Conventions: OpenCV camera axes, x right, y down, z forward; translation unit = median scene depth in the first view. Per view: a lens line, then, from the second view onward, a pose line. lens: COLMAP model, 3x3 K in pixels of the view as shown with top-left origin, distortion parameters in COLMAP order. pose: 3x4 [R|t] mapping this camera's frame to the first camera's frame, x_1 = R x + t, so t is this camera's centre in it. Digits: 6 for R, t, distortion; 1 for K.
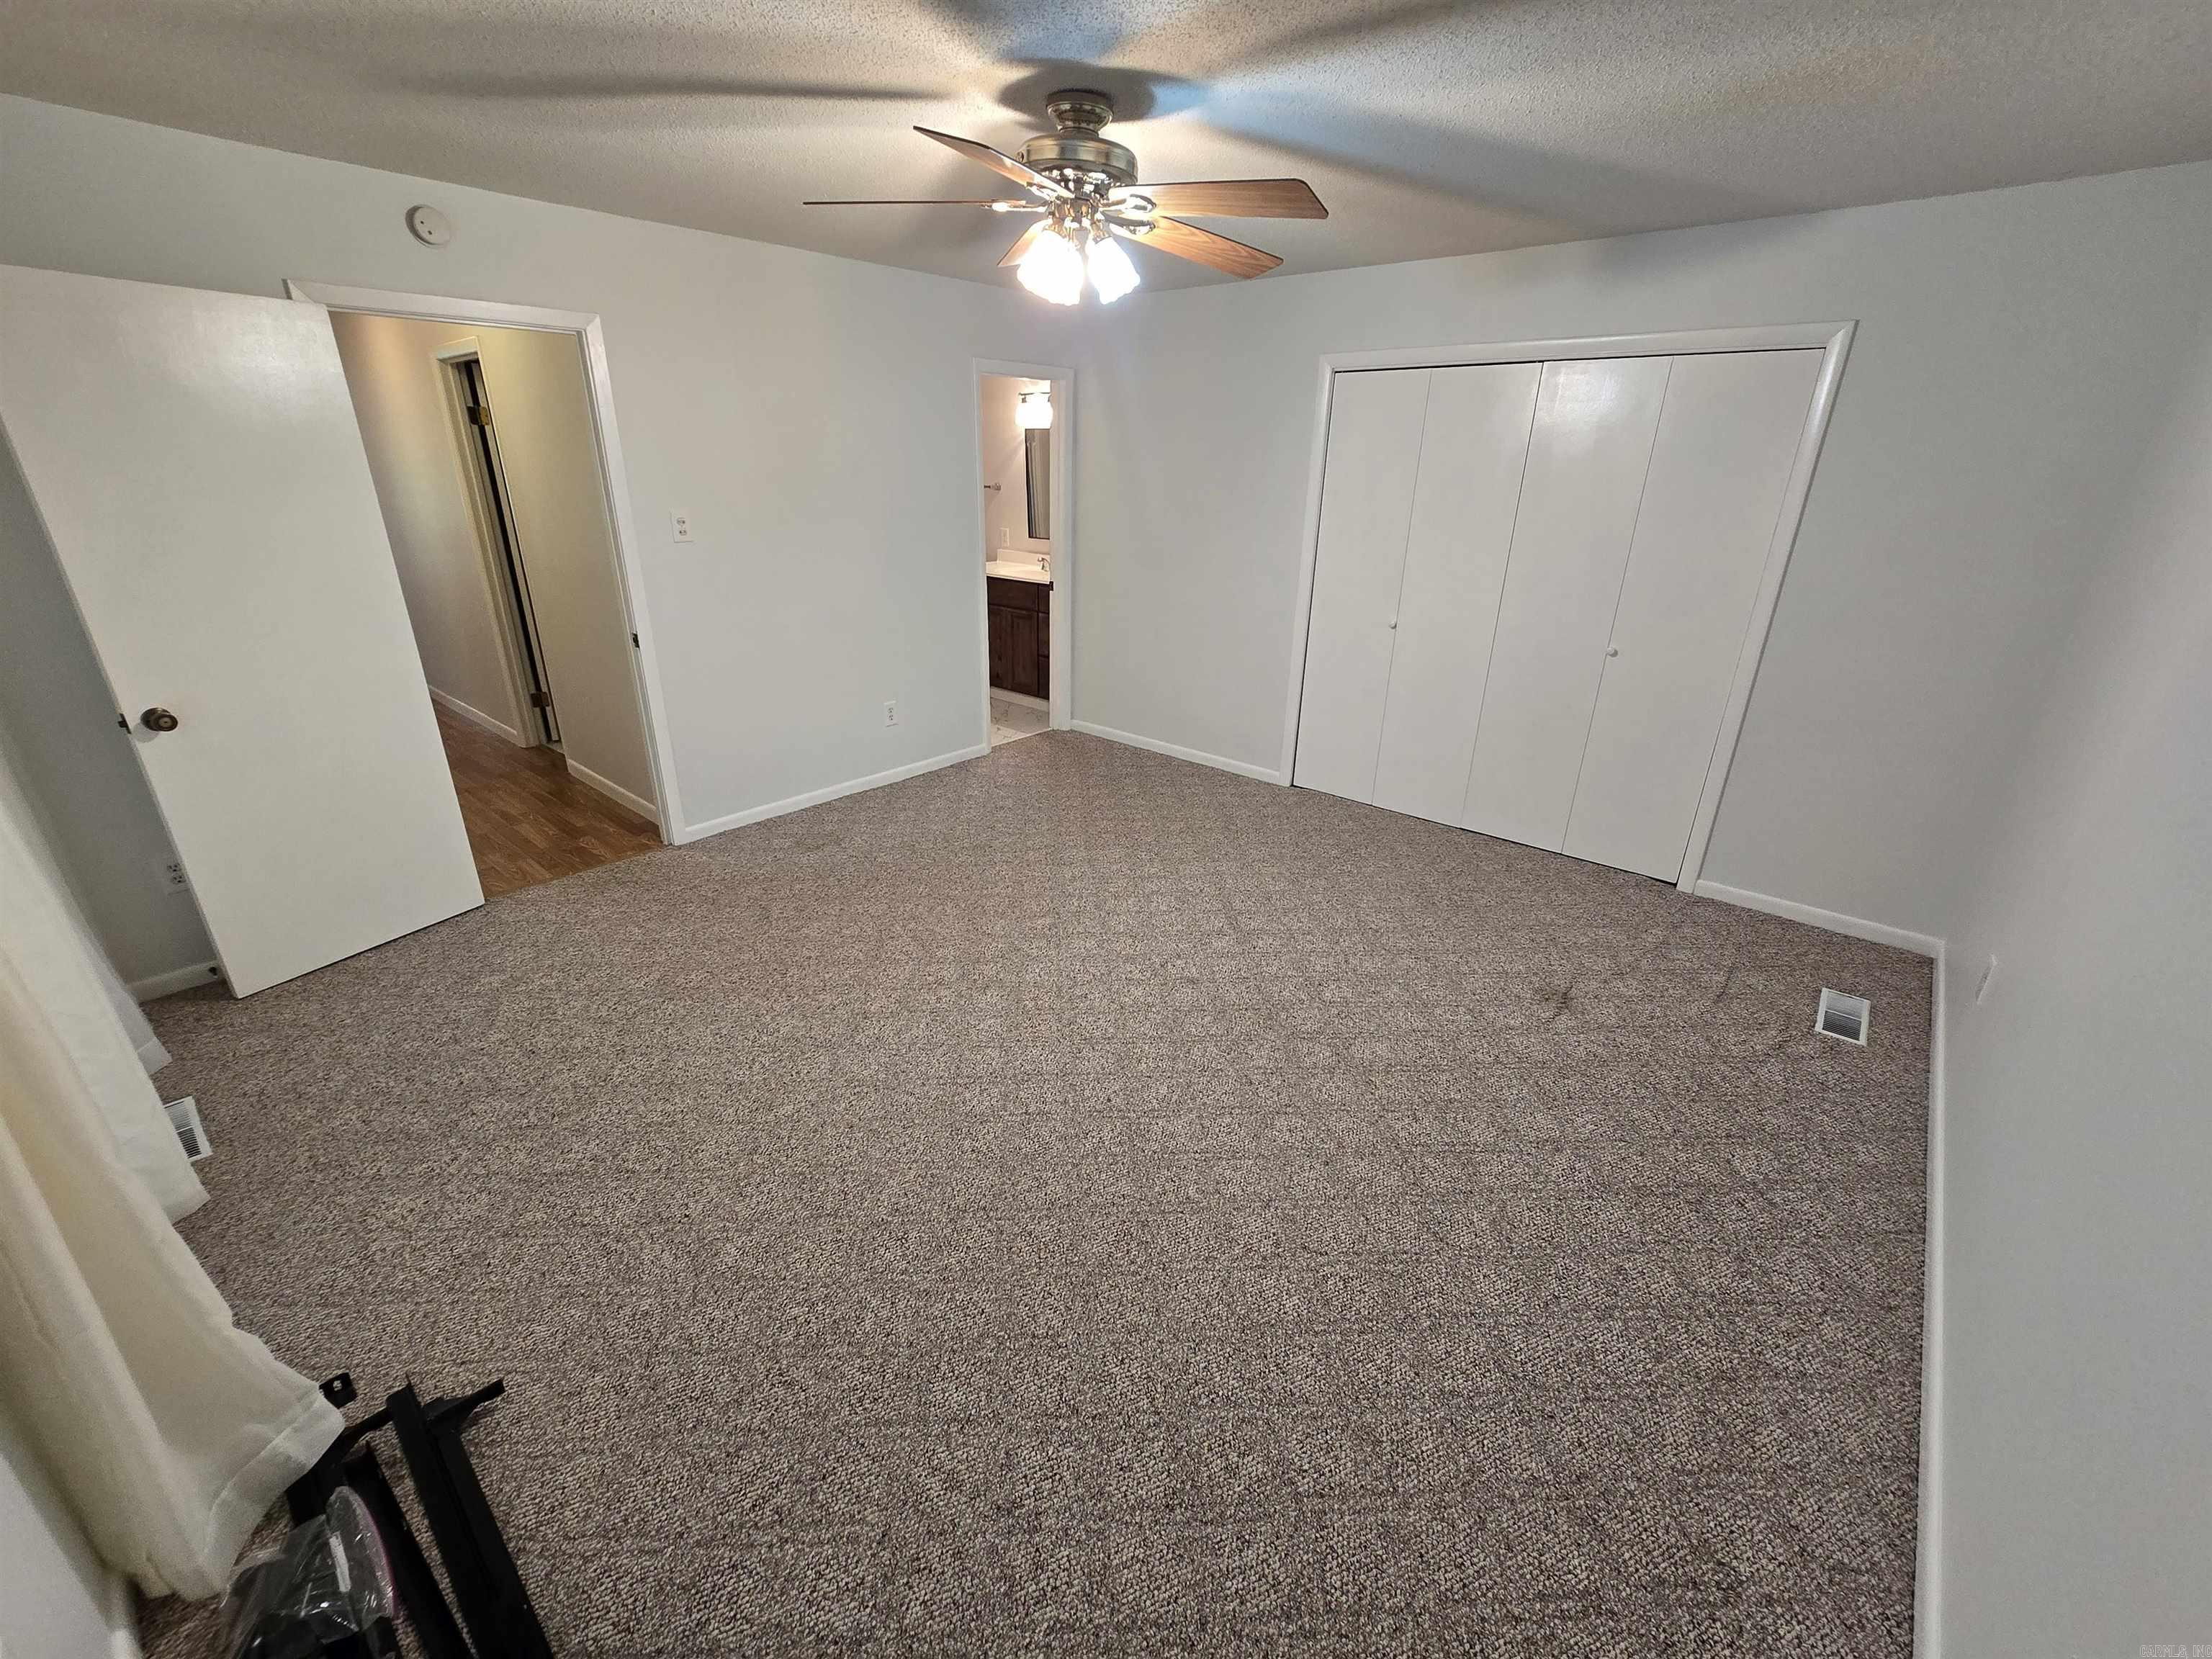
lens RADIAL K [[901.0, 0, 1090.8], [0, 901.0, 827.2], [0, 0, 1]] dist [-0.004586, -0.000209]
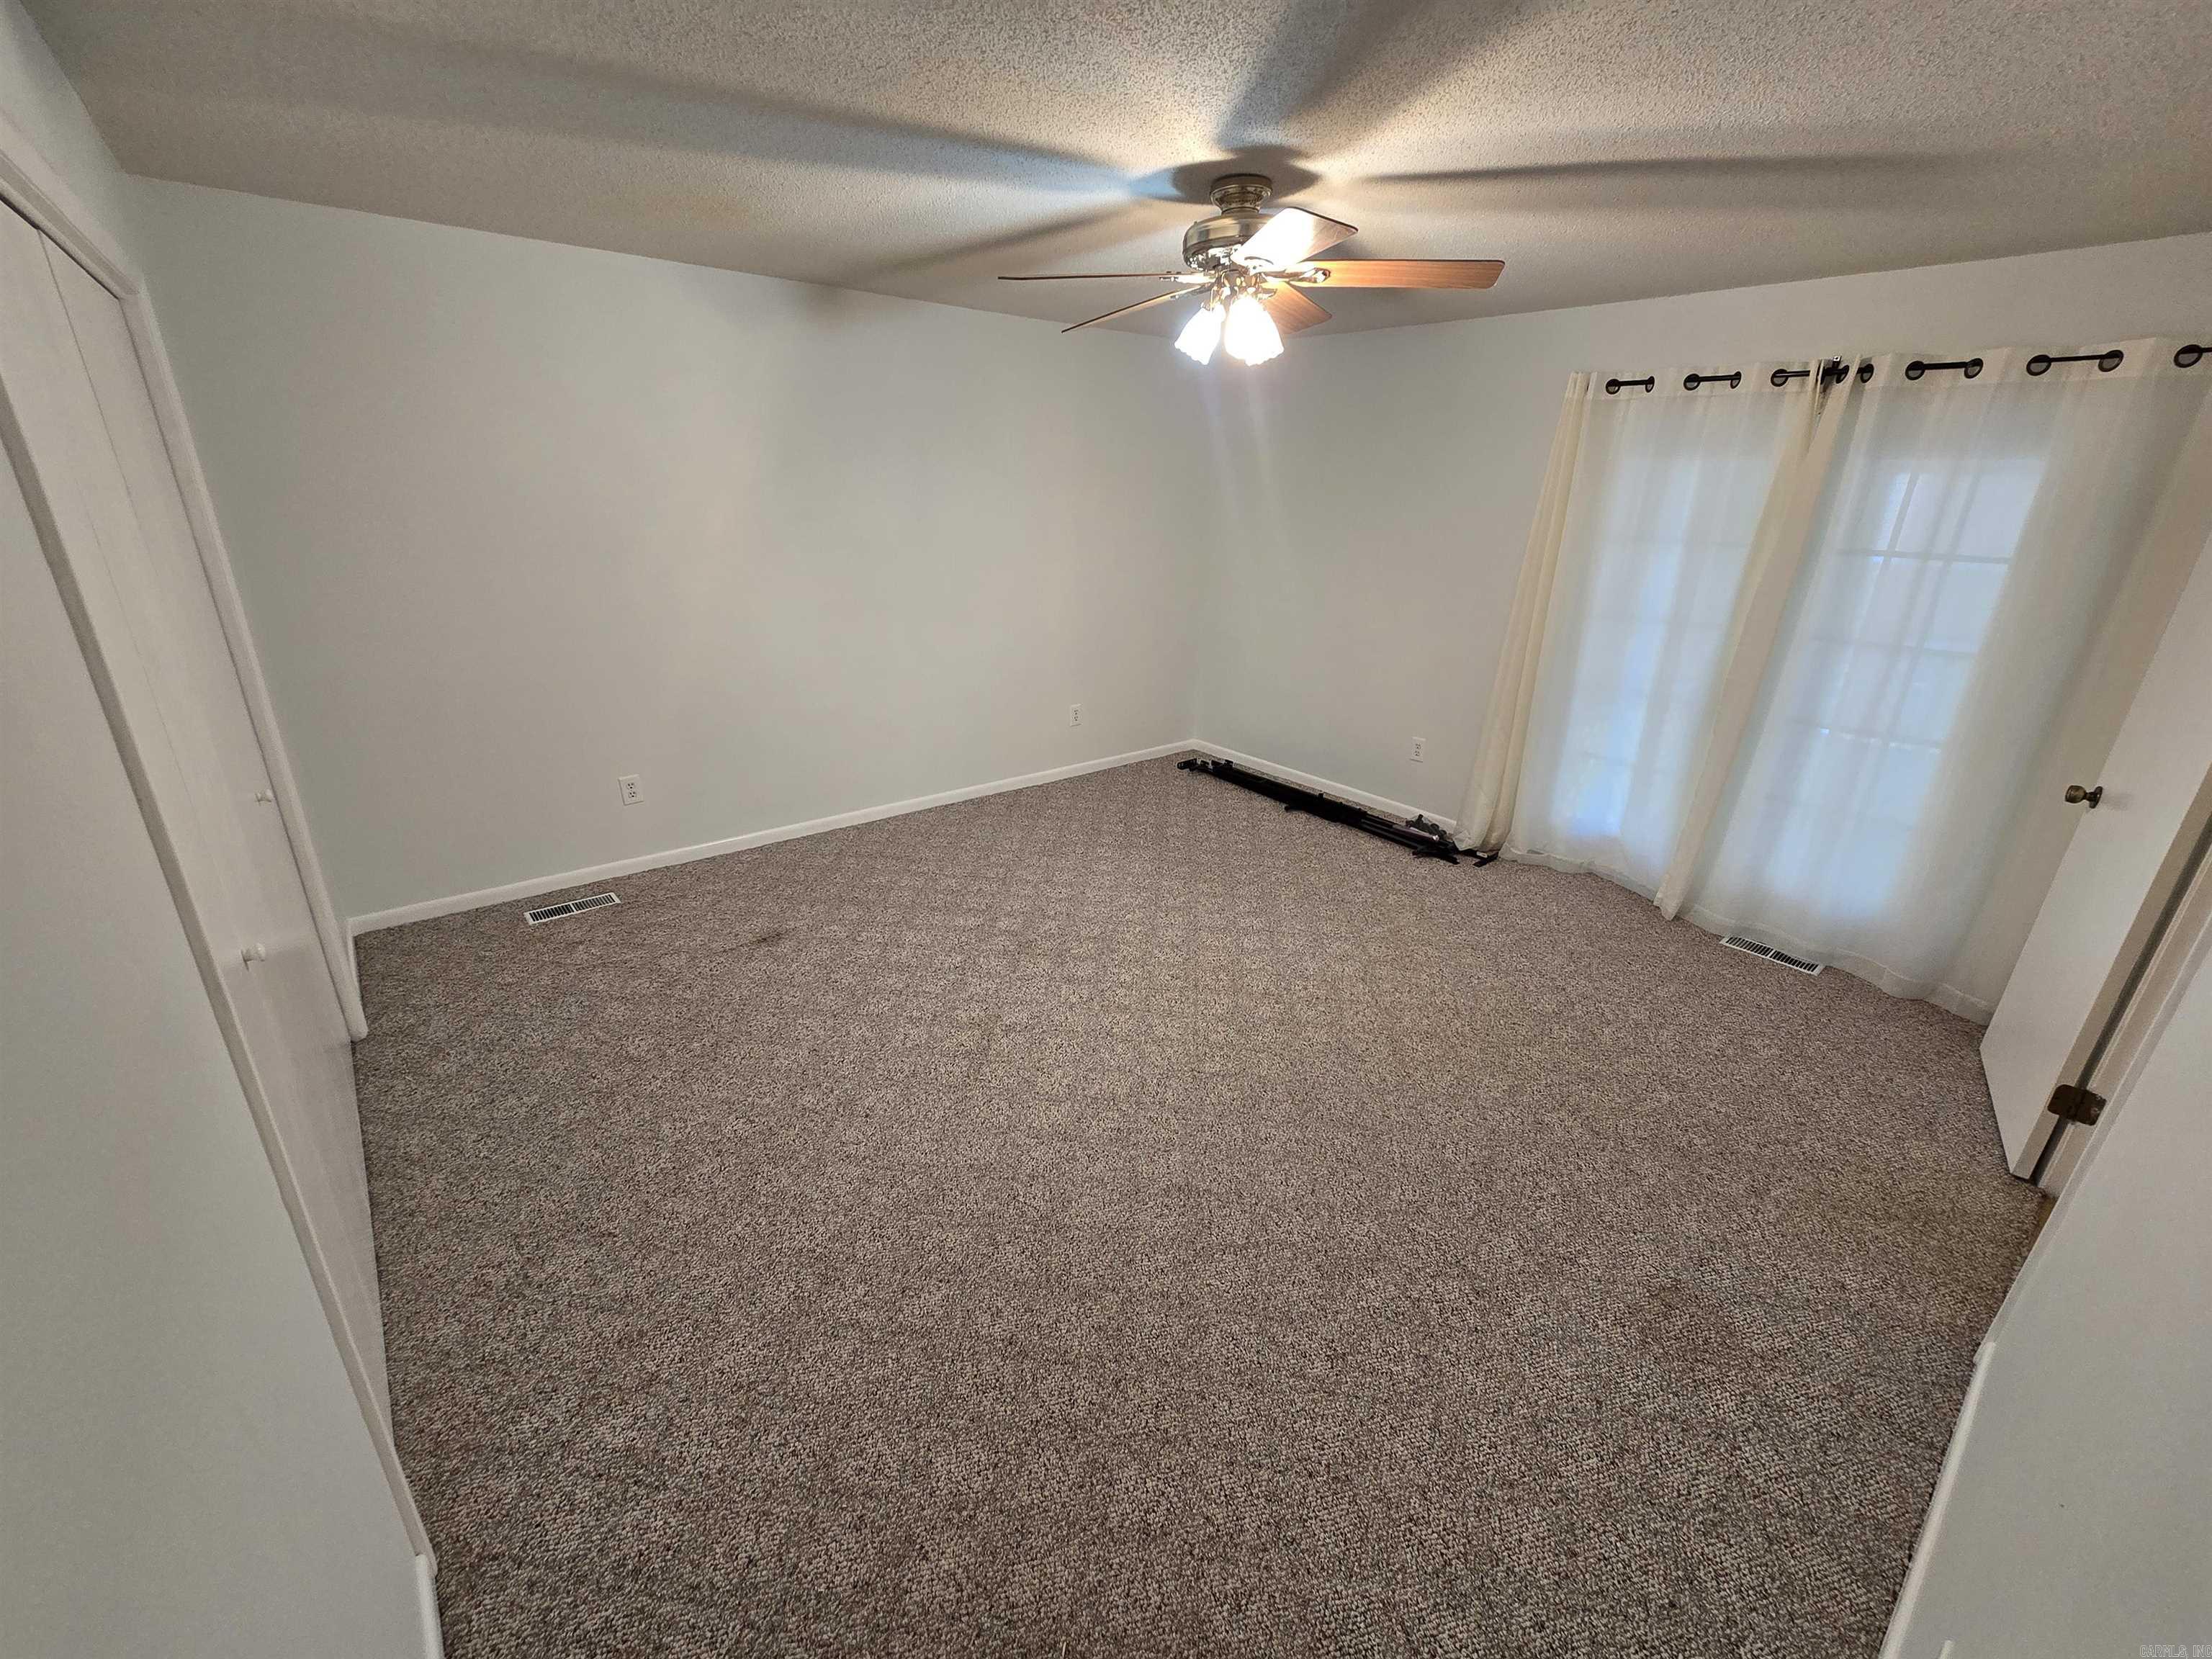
lens RADIAL K [[903.4, 0, 1092.3], [0, 903.4, 823.1], [0, 0, 1]] dist [-0.005124, 0.000307]
pose [[-0.986159, -0.096746, 0.134649, -0.036797], [0.021392, 0.731080, 0.681957, -0.672676], [-0.164415, 0.675398, -0.718891, 1.585853]]
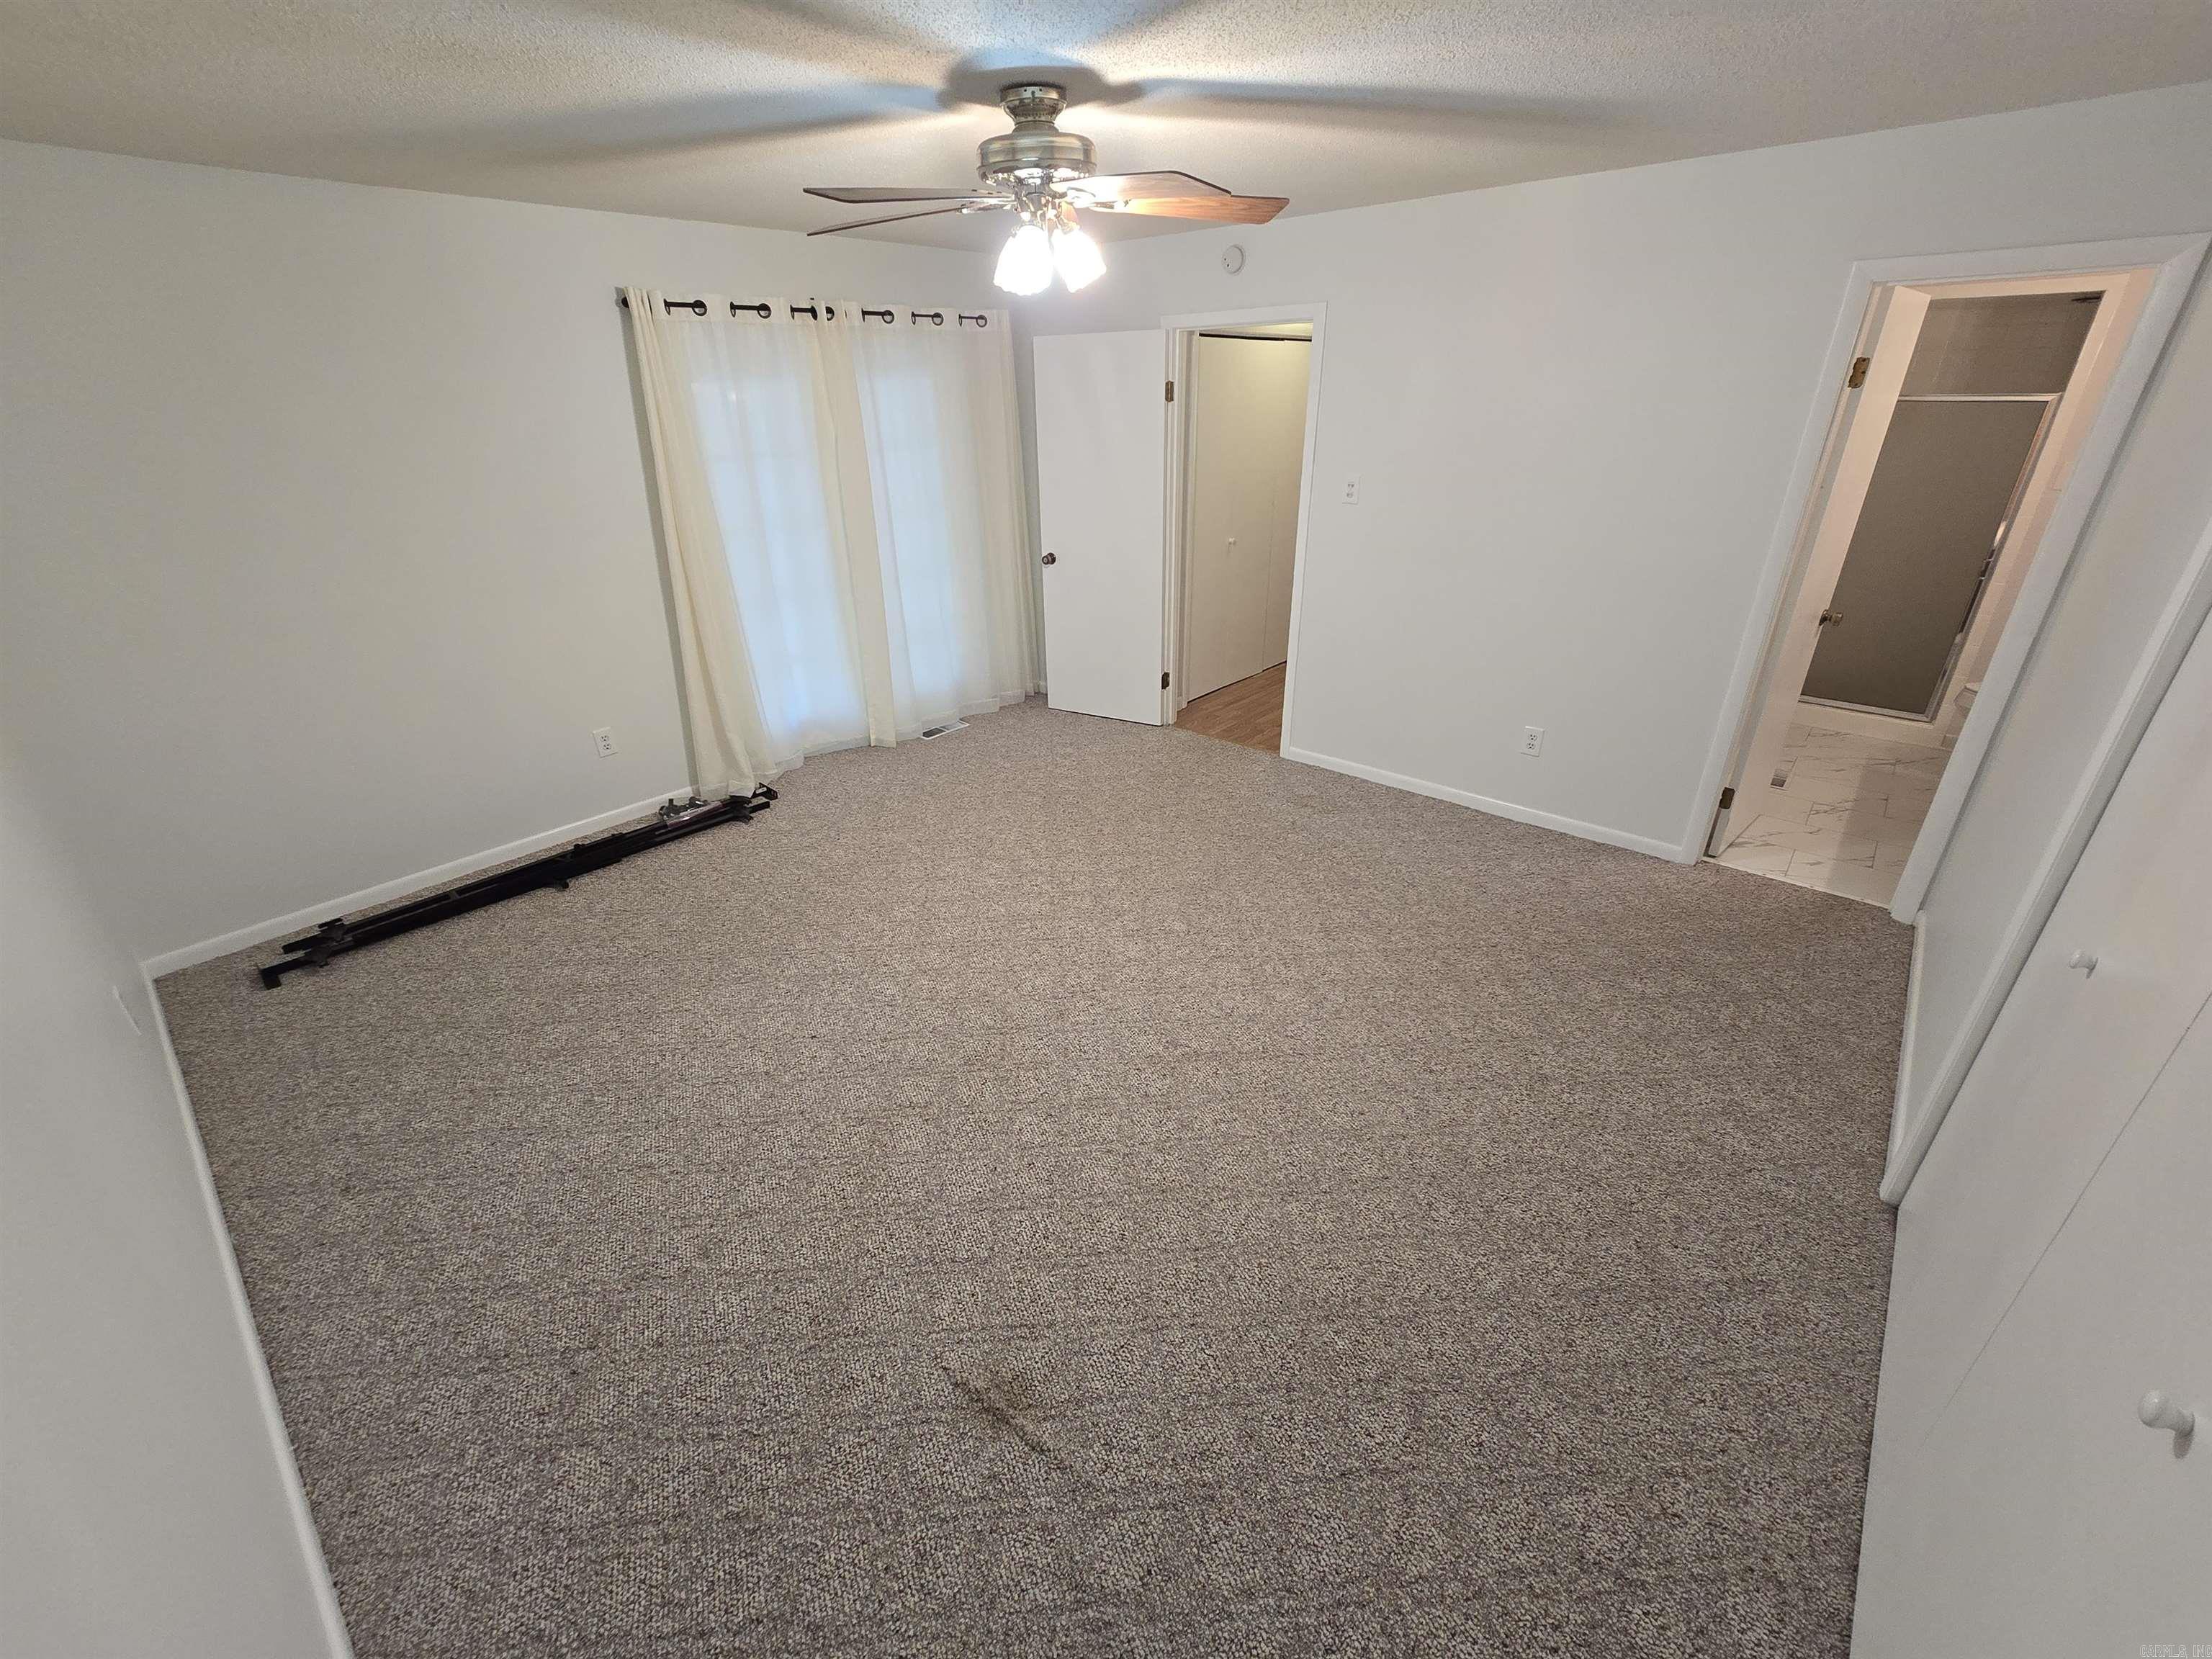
lens RADIAL K [[906.6, 0, 1093.4], [0, 906.6, 820.4], [0, 0, 1]] dist [-0.007330, 0.003077]
pose [[-0.004963, 0.416796, -0.908987, 0.850148], [-0.363601, 0.846028, 0.389912, -0.364797], [0.931542, 0.332443, 0.147348, 0.800091]]
